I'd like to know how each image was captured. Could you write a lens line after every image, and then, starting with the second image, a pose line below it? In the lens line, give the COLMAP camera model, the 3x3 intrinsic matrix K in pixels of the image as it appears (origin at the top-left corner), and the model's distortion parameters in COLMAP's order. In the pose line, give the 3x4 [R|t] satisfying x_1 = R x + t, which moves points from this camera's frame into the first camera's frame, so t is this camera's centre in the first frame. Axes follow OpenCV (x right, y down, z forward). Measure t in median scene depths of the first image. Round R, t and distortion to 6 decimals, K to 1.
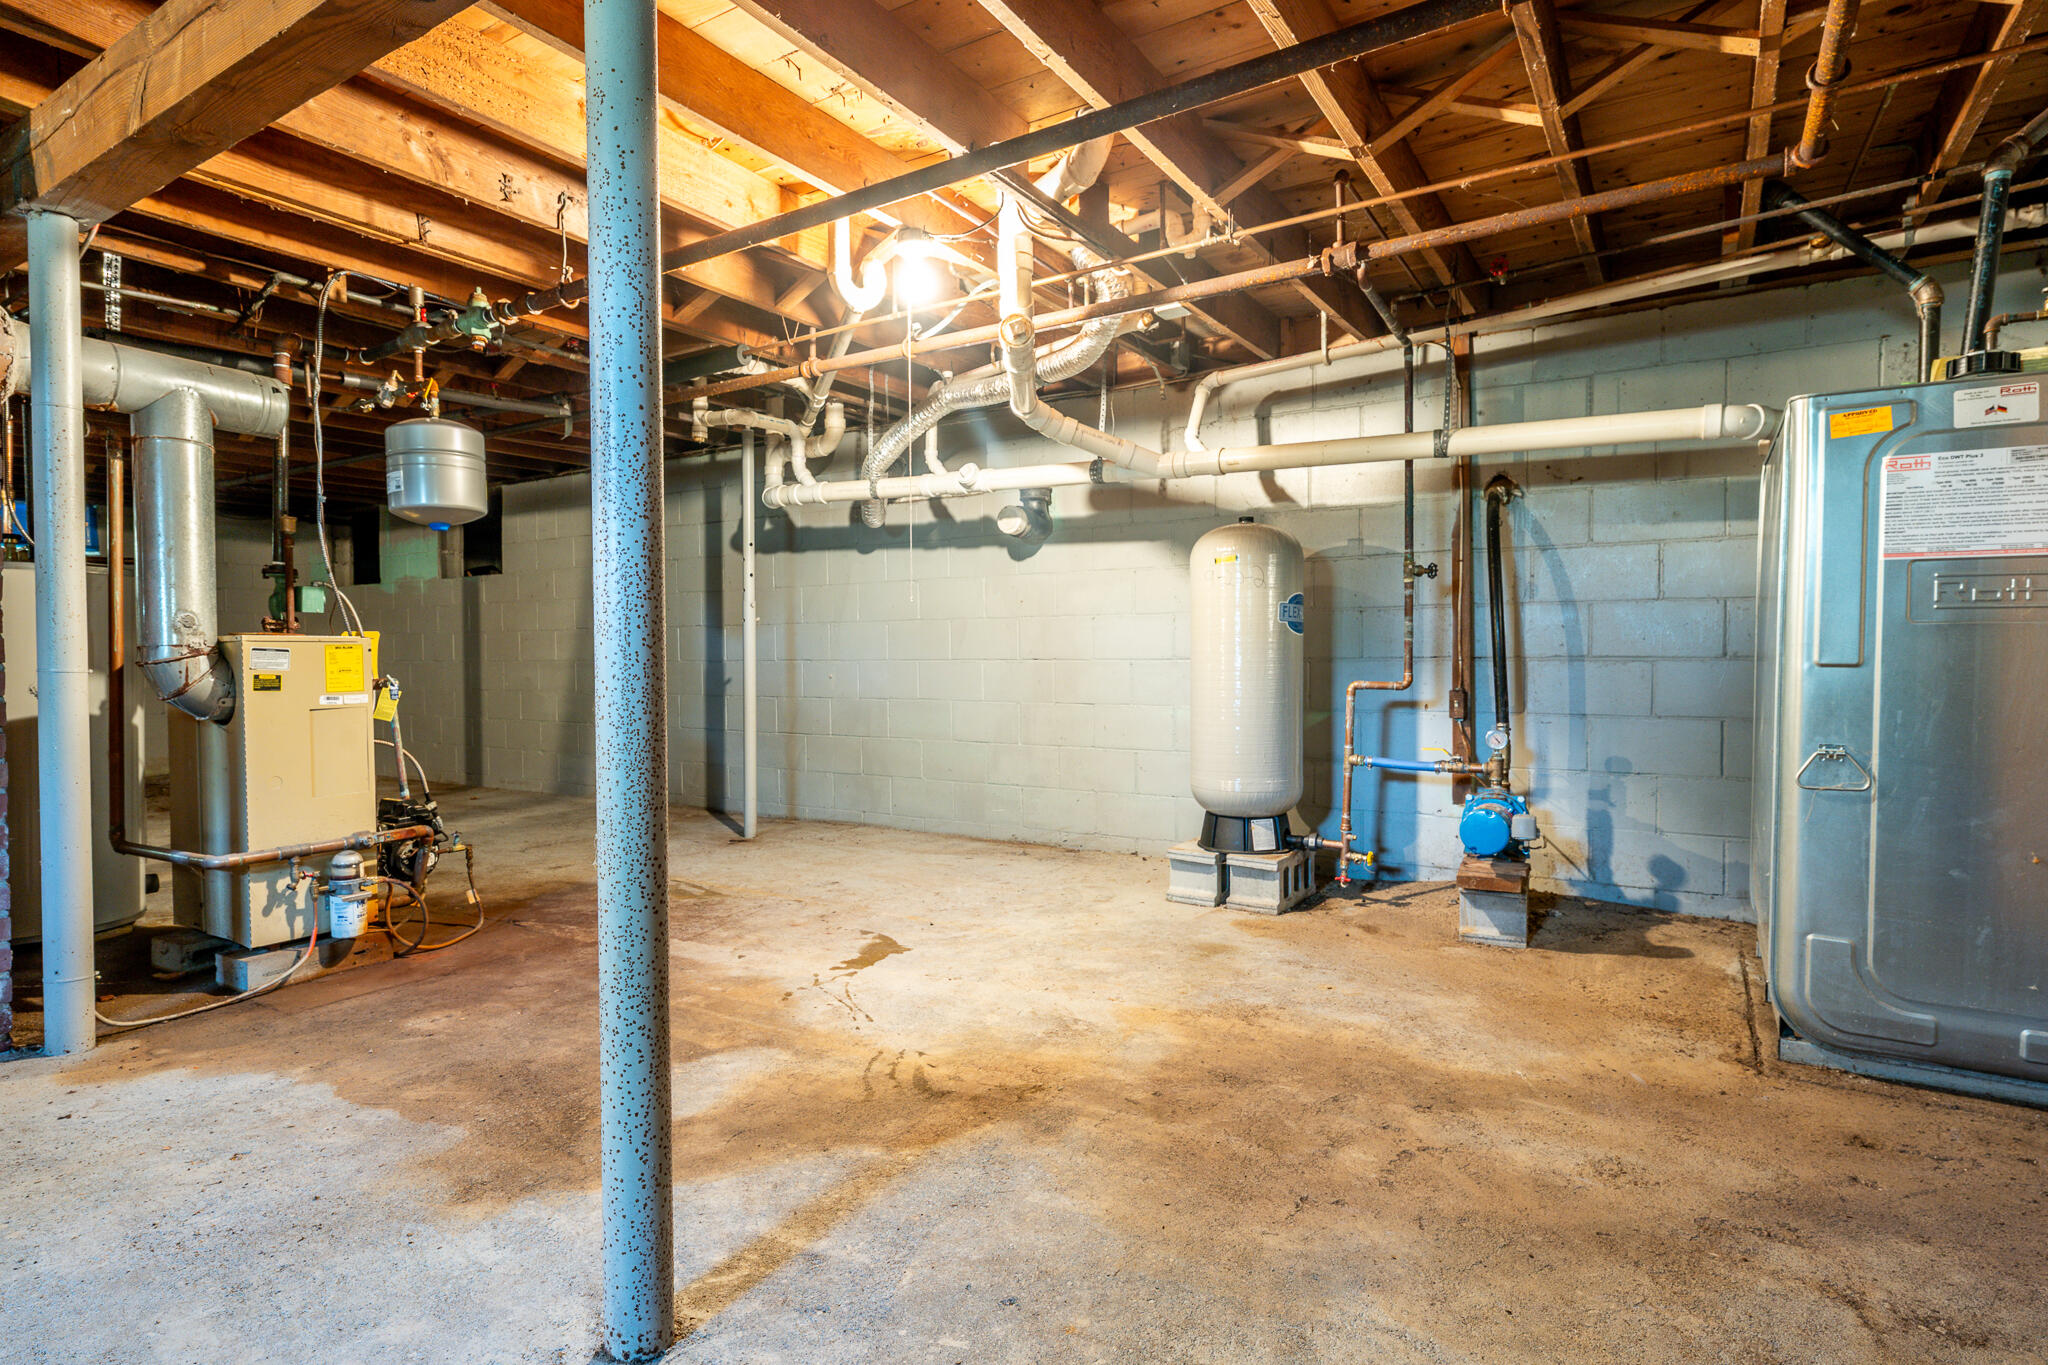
lens RADIAL K [[1046.7, 0, 1026.7], [0, 1046.7, 687.5], [0, 0, 1]] dist [0.002705, -0.000483]
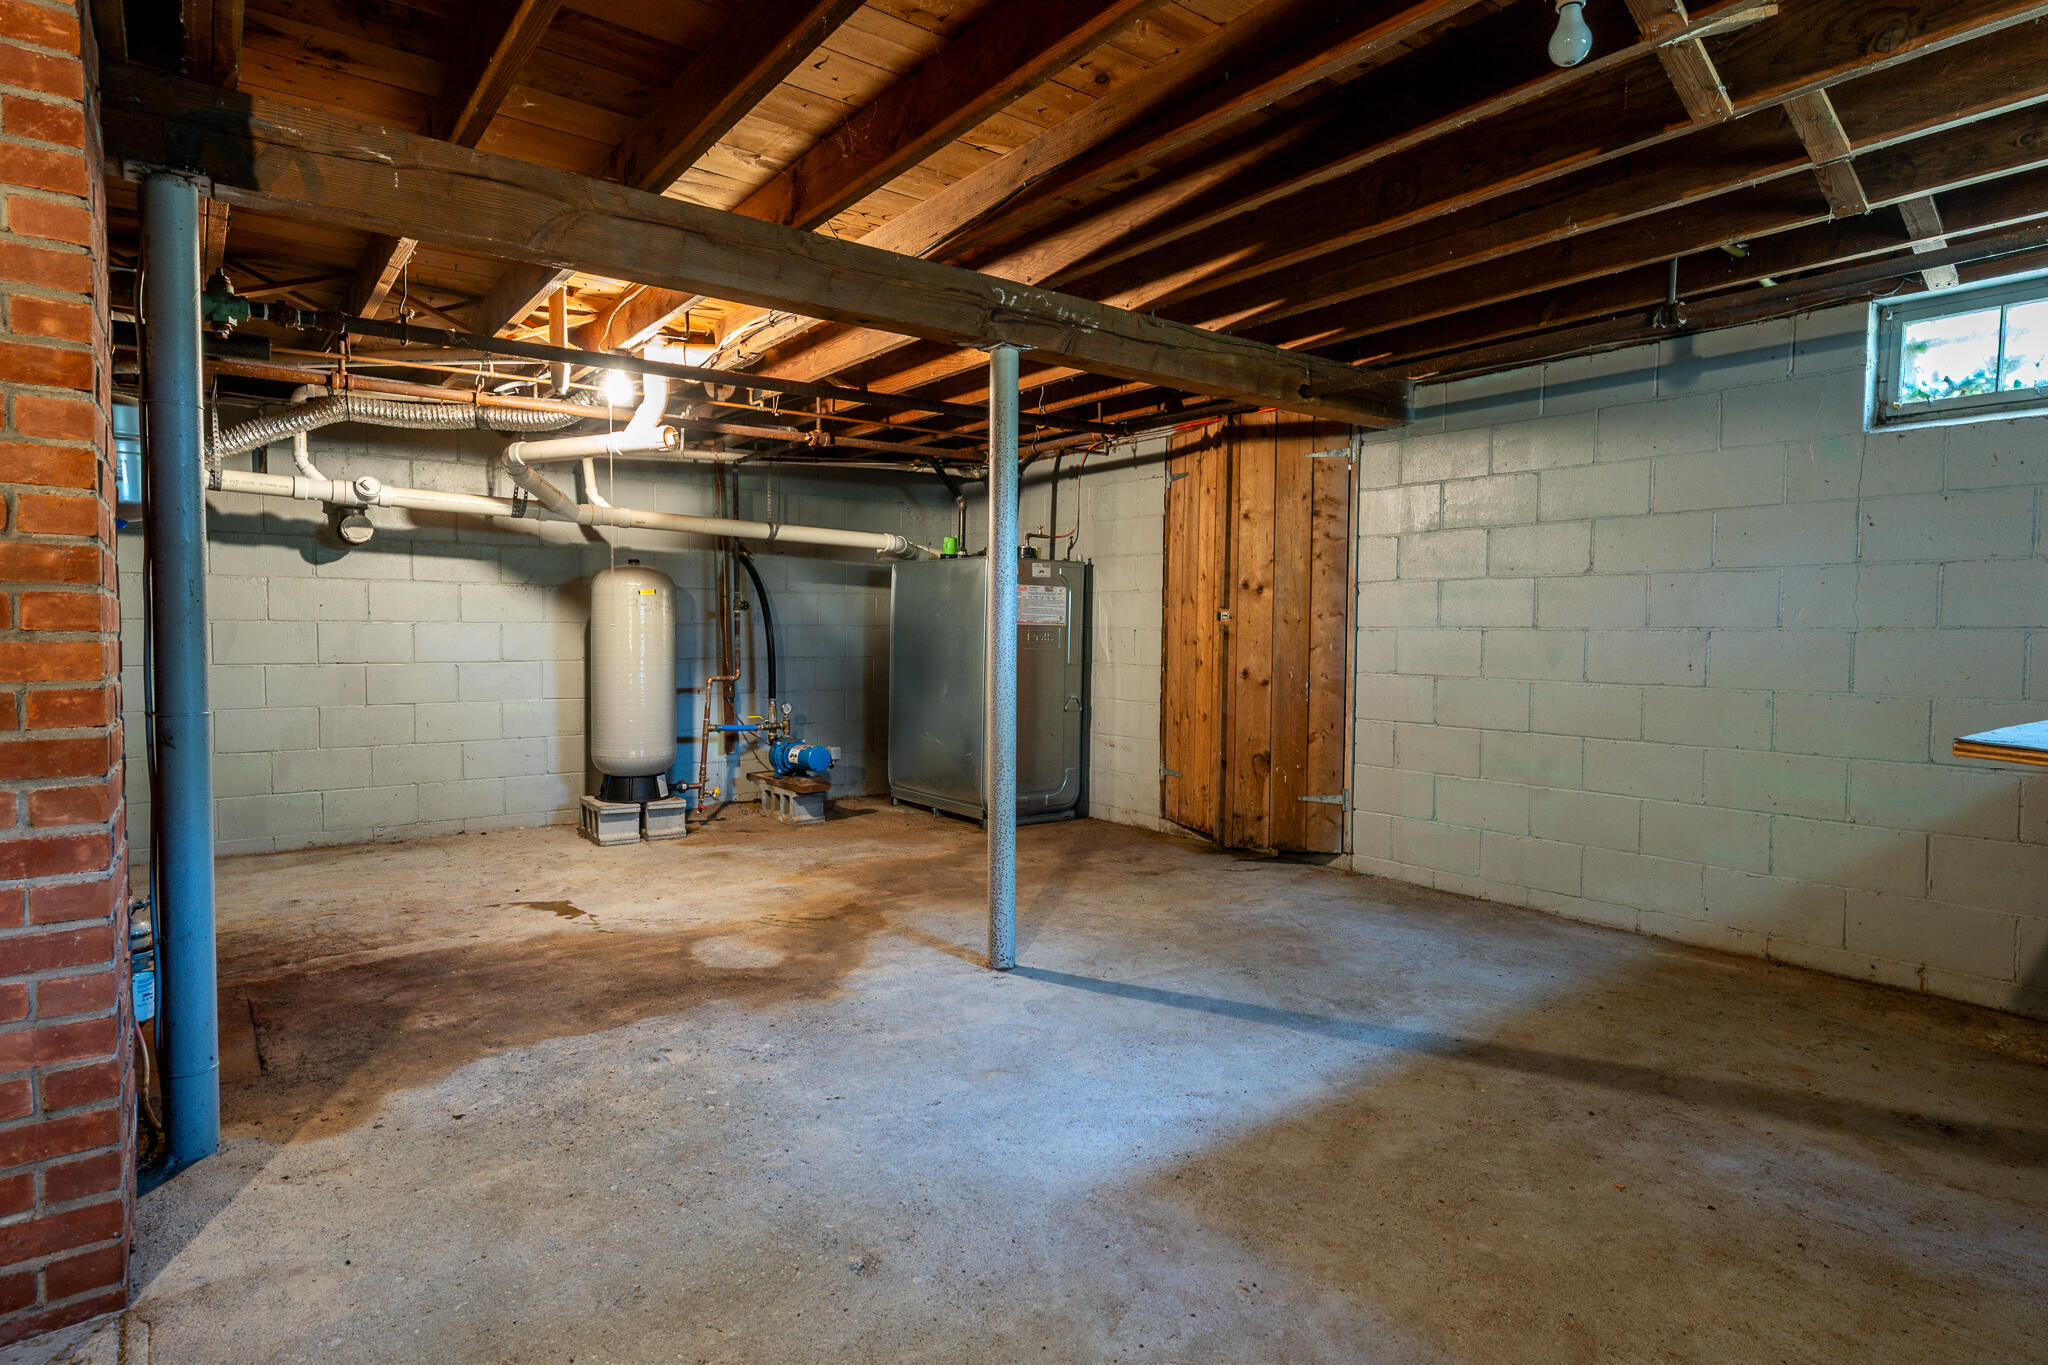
lens RADIAL K [[1095.0, 0, 974.1], [0, 1095.0, 680.2], [0, 0, 1]] dist [0.001299, -0.001016]
pose [[0.377272, -0.033744, 0.925487, -1.464693], [0.022109, 0.999379, 0.027426, -0.050692], [-0.925839, 0.010114, 0.377784, 0.063390]]
